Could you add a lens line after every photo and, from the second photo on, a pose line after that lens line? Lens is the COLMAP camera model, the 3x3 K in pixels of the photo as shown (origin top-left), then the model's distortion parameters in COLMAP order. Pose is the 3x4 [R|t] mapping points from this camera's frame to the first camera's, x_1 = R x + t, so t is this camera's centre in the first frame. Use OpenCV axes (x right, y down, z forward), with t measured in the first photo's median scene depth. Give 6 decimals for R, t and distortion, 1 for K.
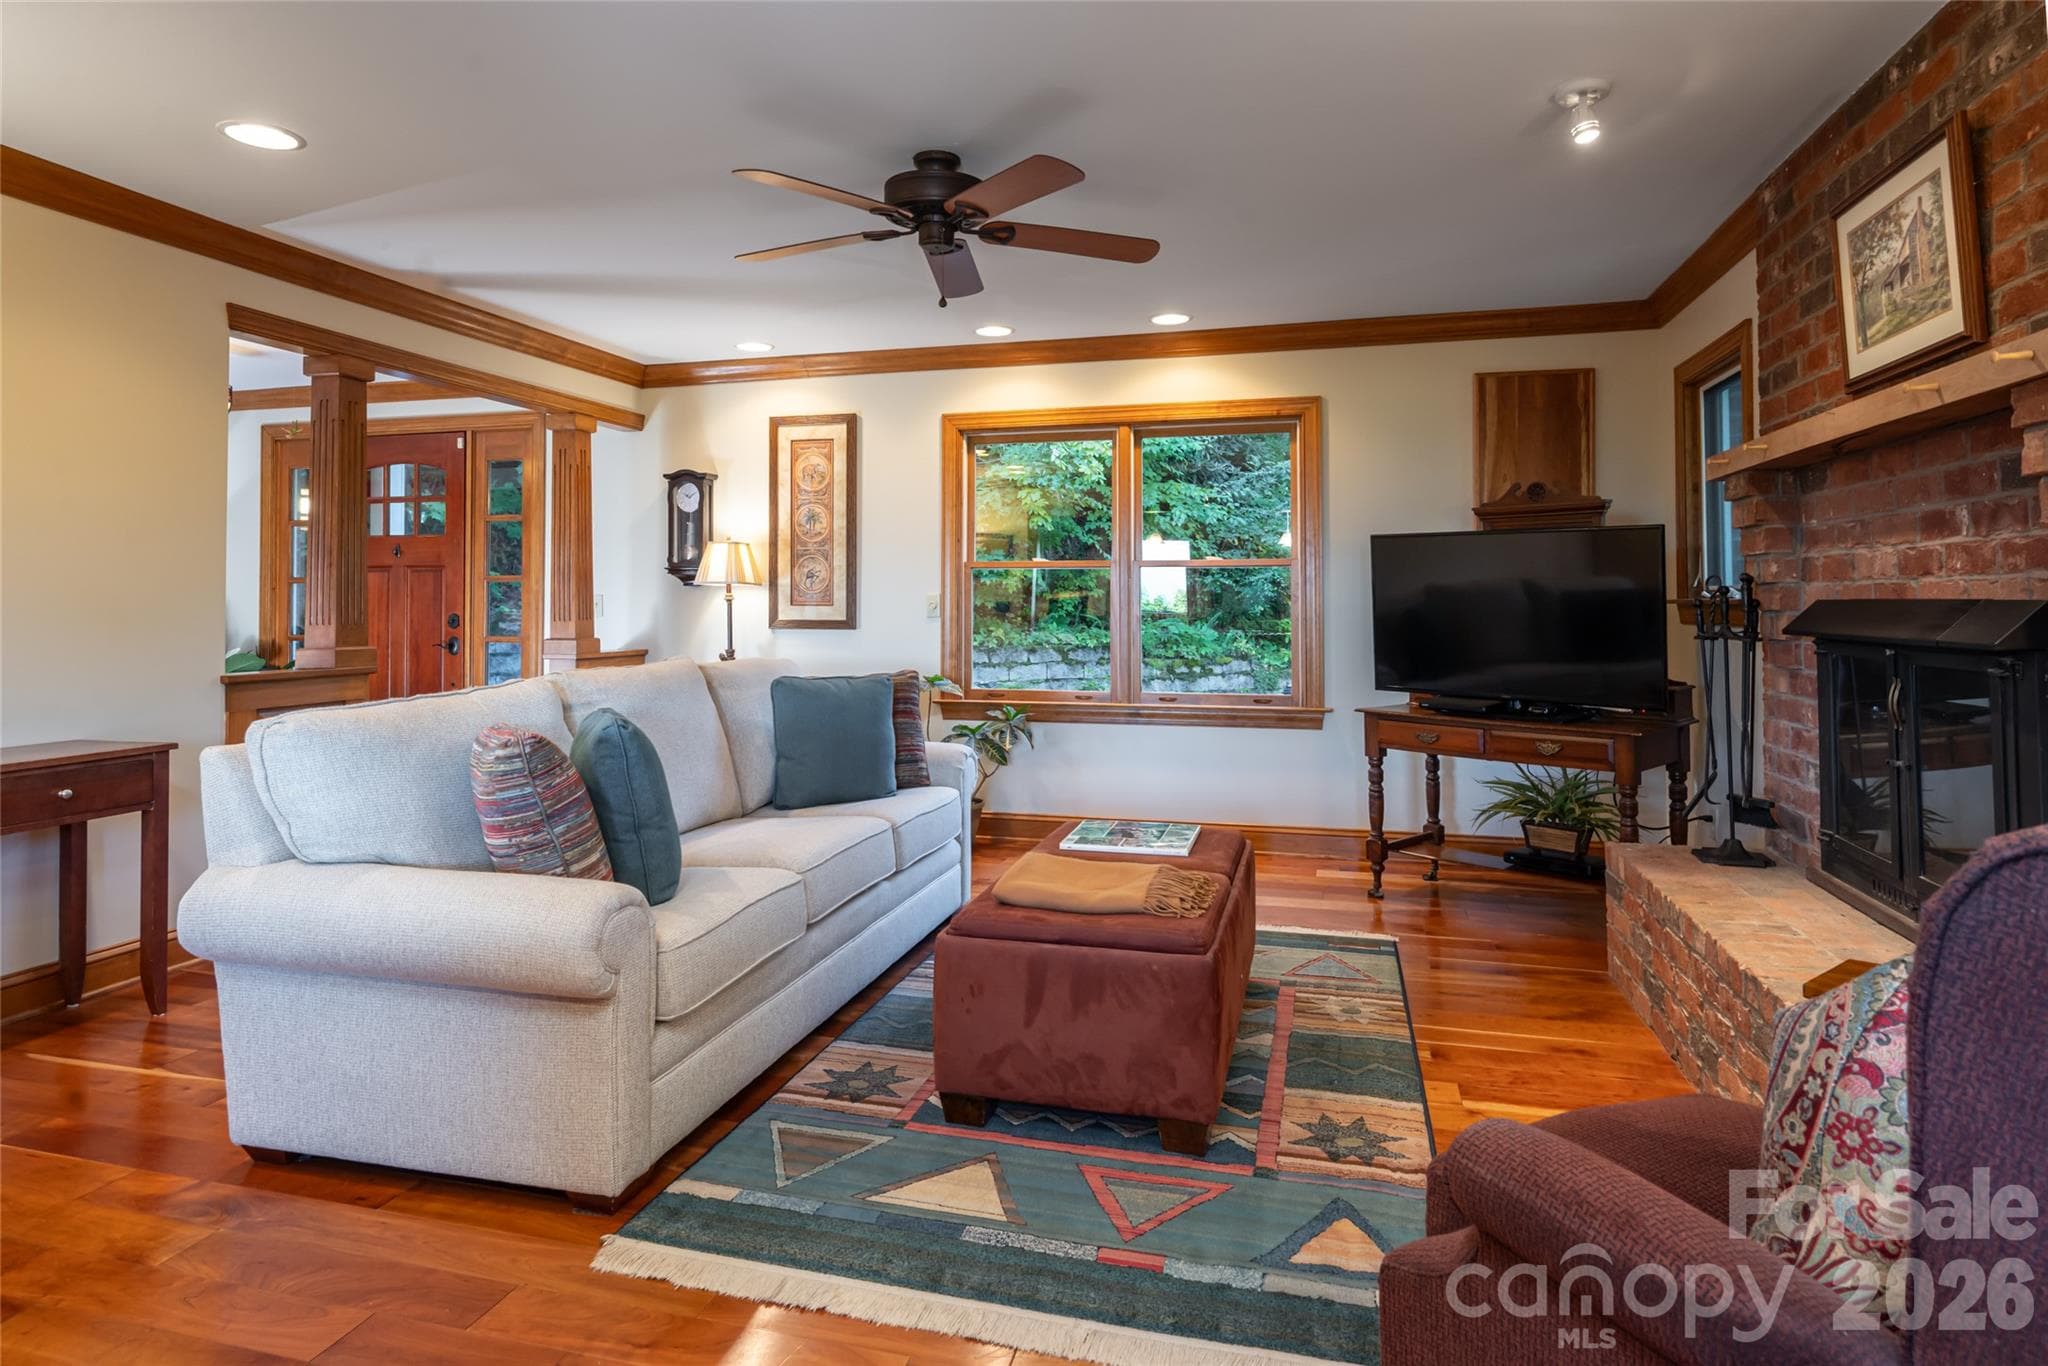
lens RADIAL K [[1138.6, 0, 1020.2], [0, 1138.6, 574.3], [0, 0, 1]] dist [0.005344, 0.000751]
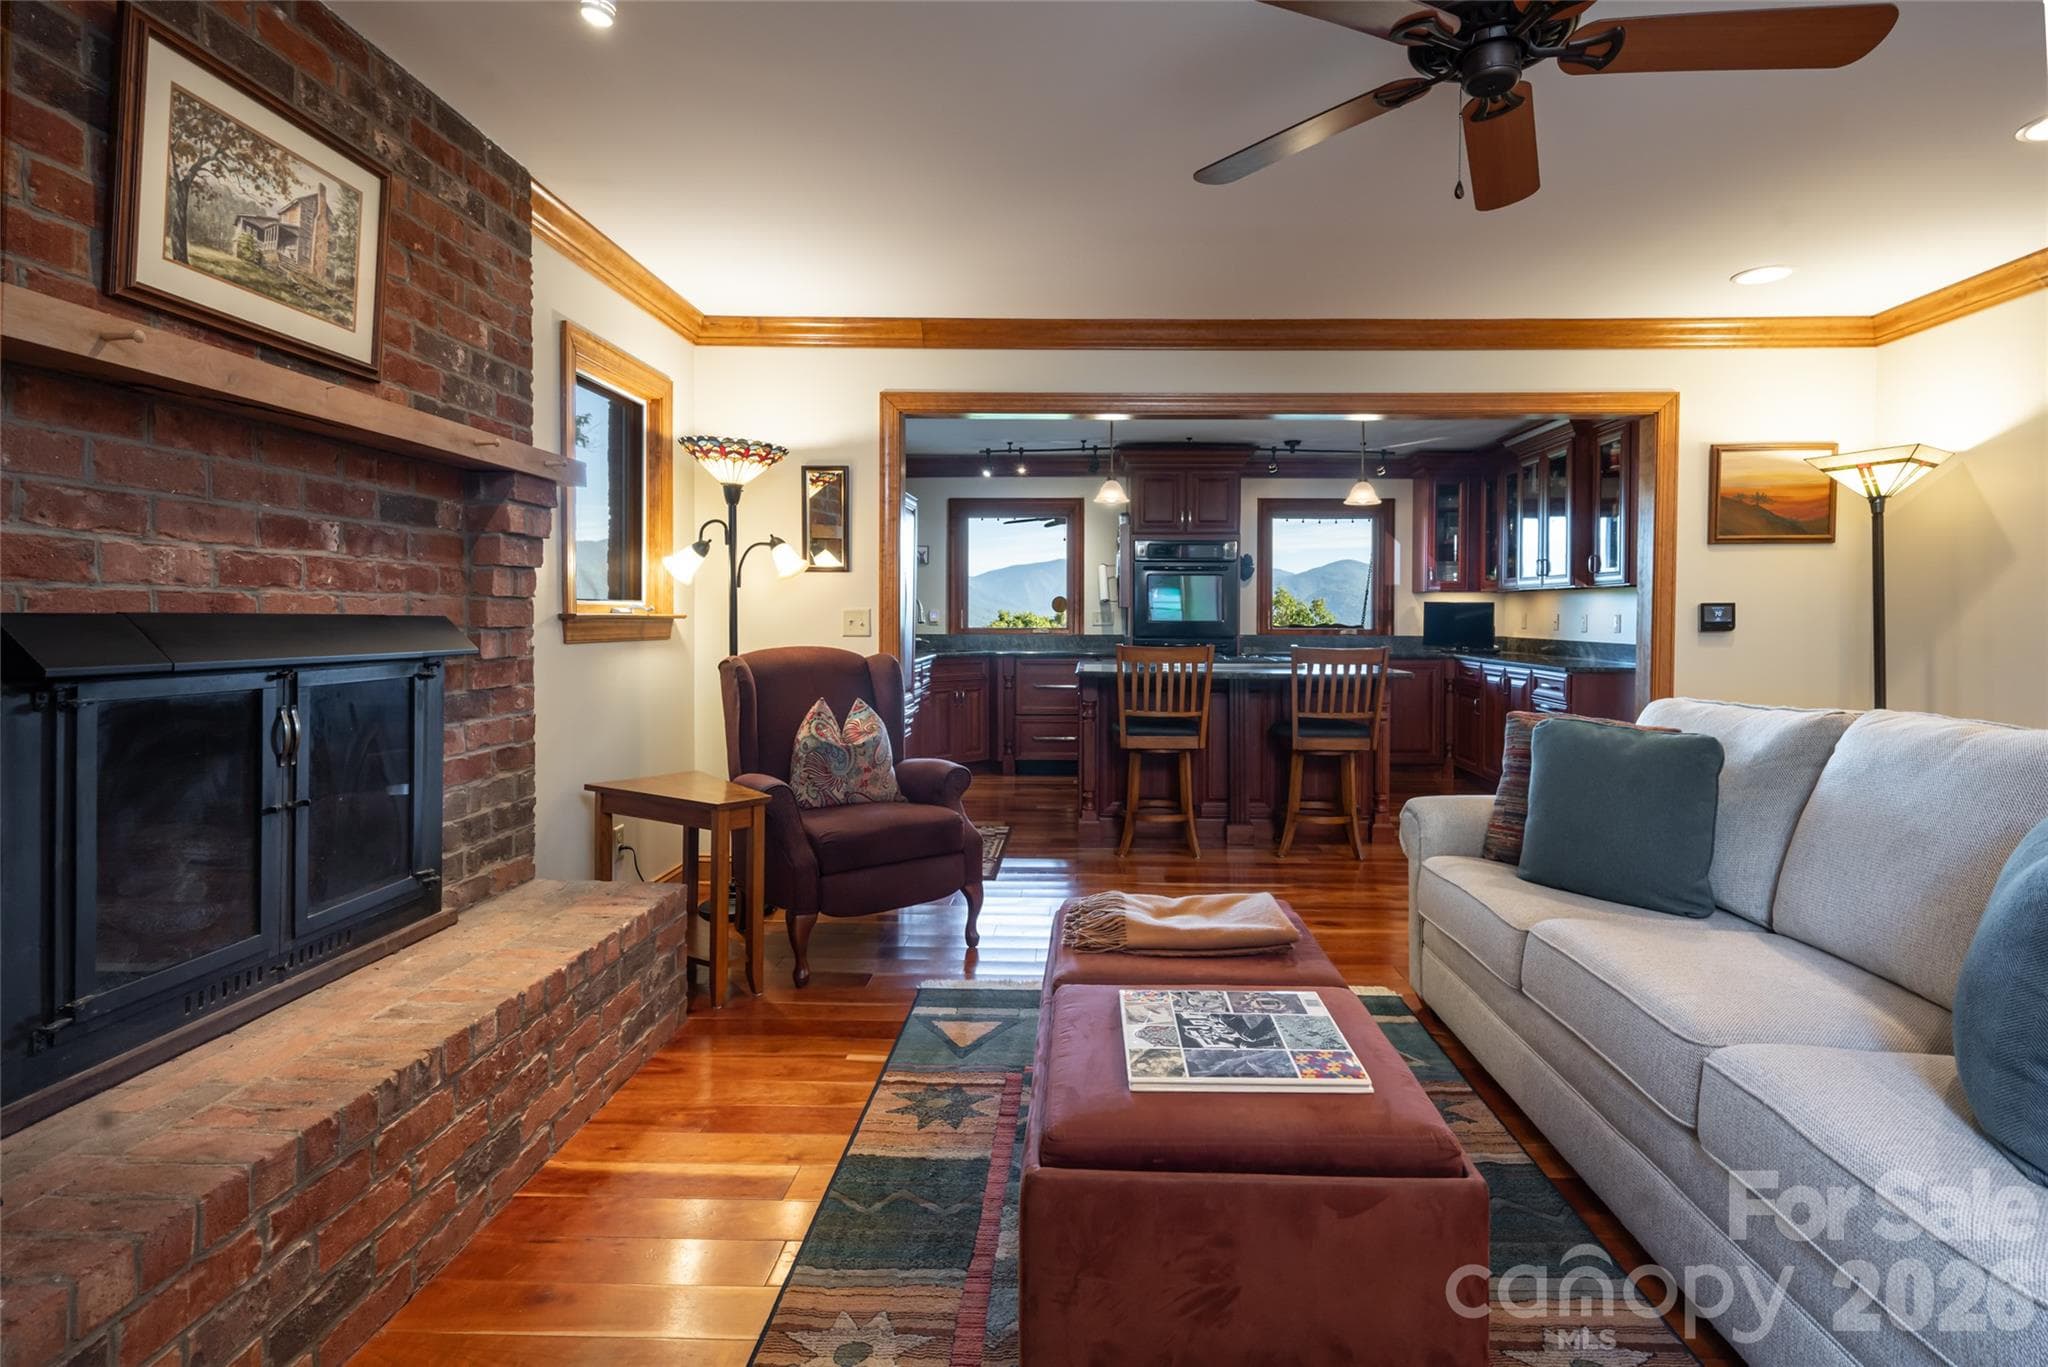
lens RADIAL K [[989.3, 0, 1072.8], [0, 989.3, 630.9], [0, 0, 1]] dist [-0.000694, -0.000564]
pose [[-0.969208, 0.000995, -0.246241, 0.204671], [0.003996, 0.999924, -0.011685, 0.024740], [0.246210, -0.012309, -0.969138, 1.011289]]
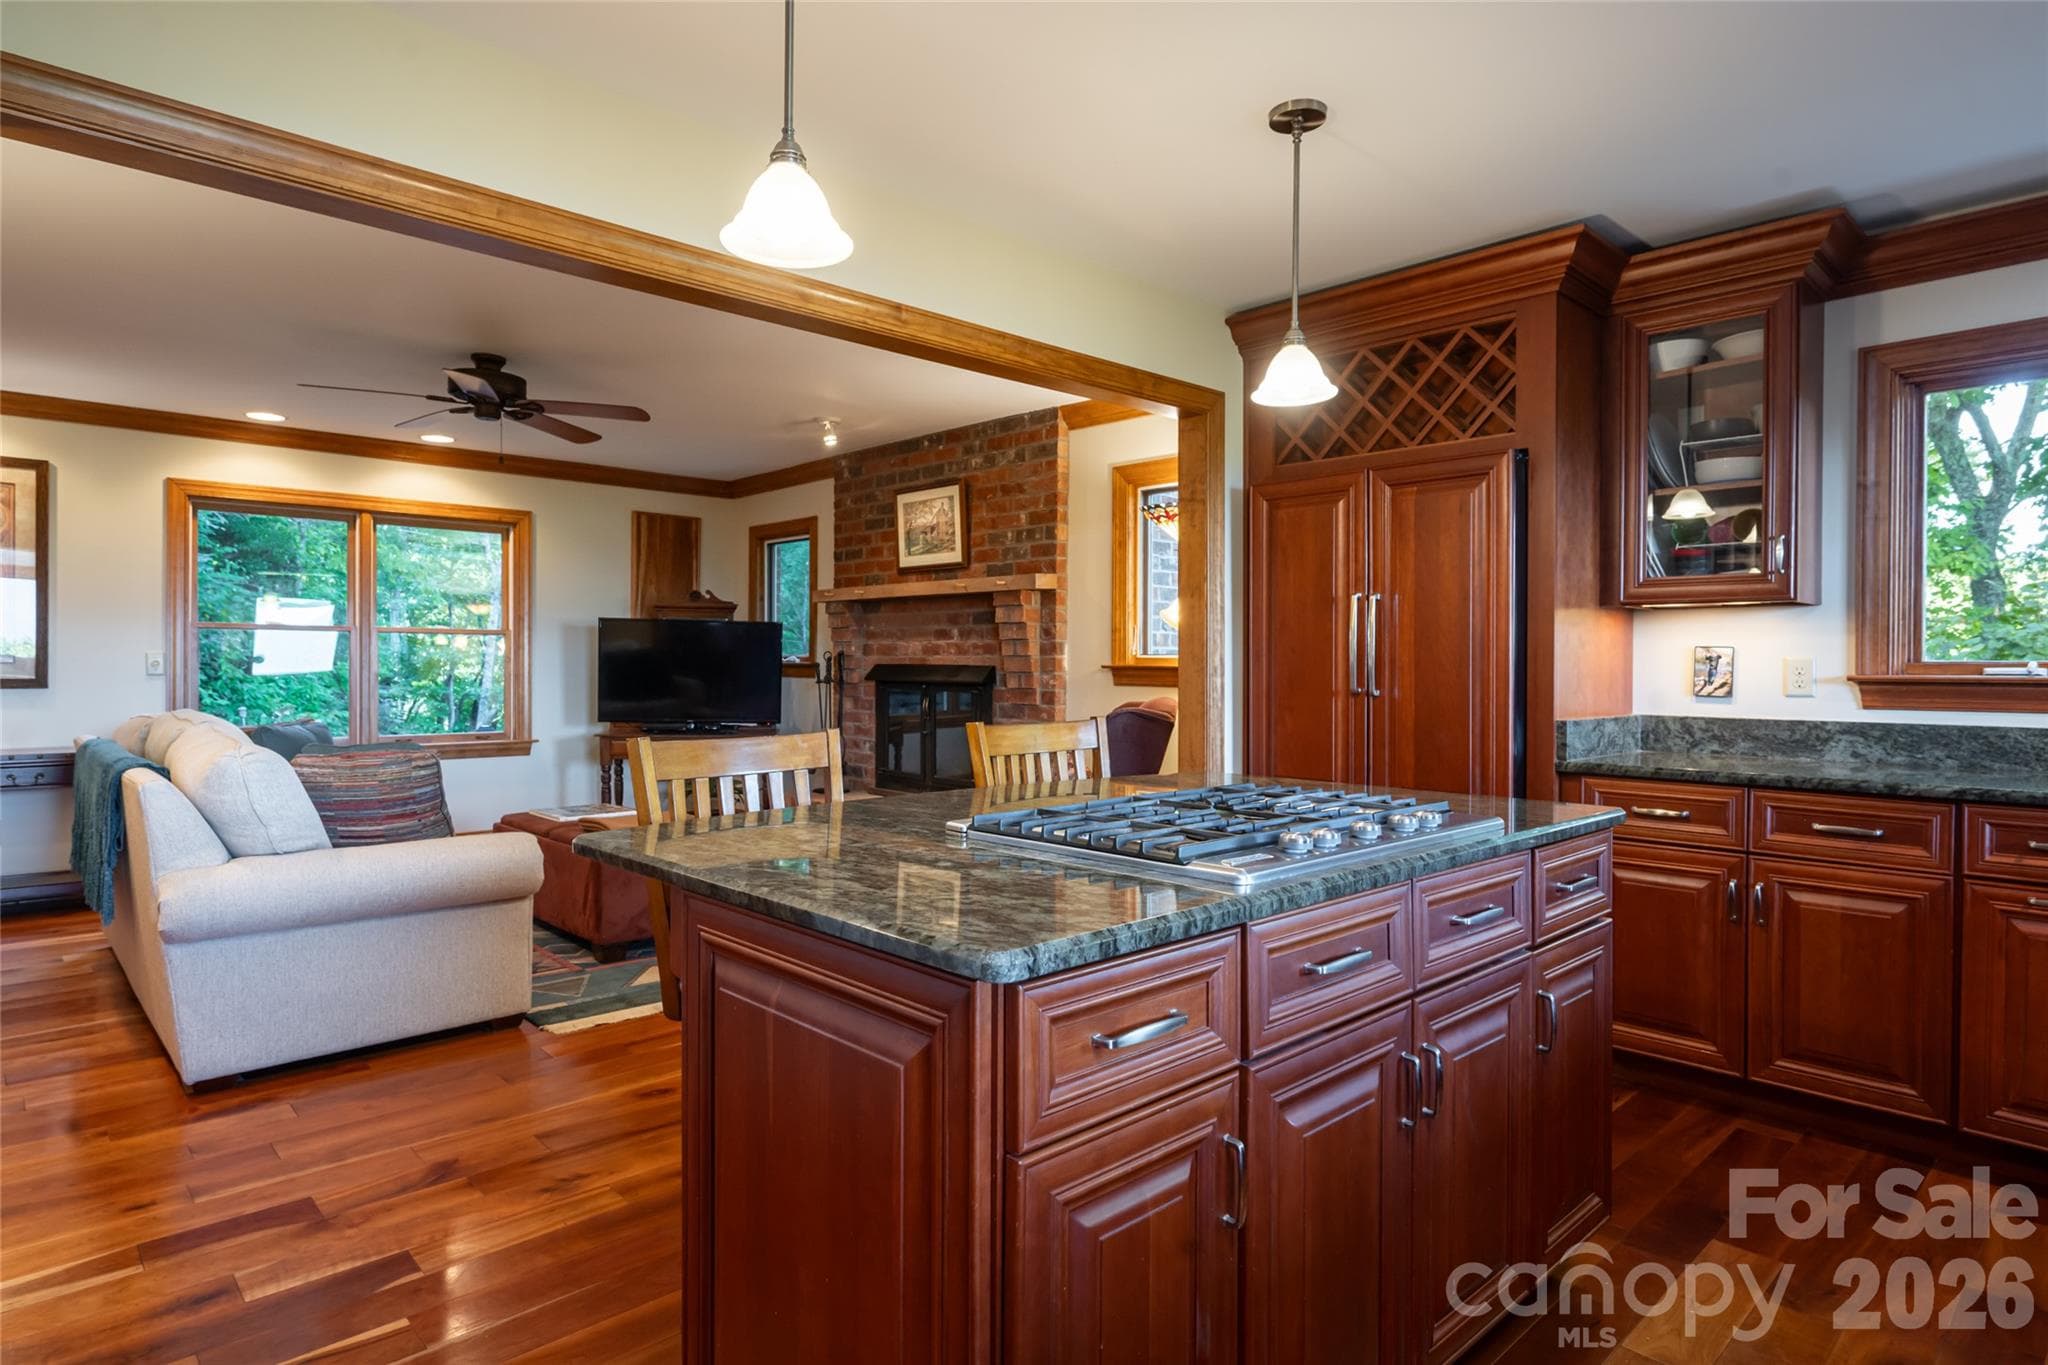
lens RADIAL K [[1124.4, 0, 1019.2], [0, 1124.4, 674.9], [0, 0, 1]] dist [-0.024180, 0.000158]
pose [[0.519102, -0.005702, 0.854693, -0.632412], [-0.028816, 0.999293, 0.024168, -0.010457], [-0.854226, -0.037174, 0.518571, -0.217942]]
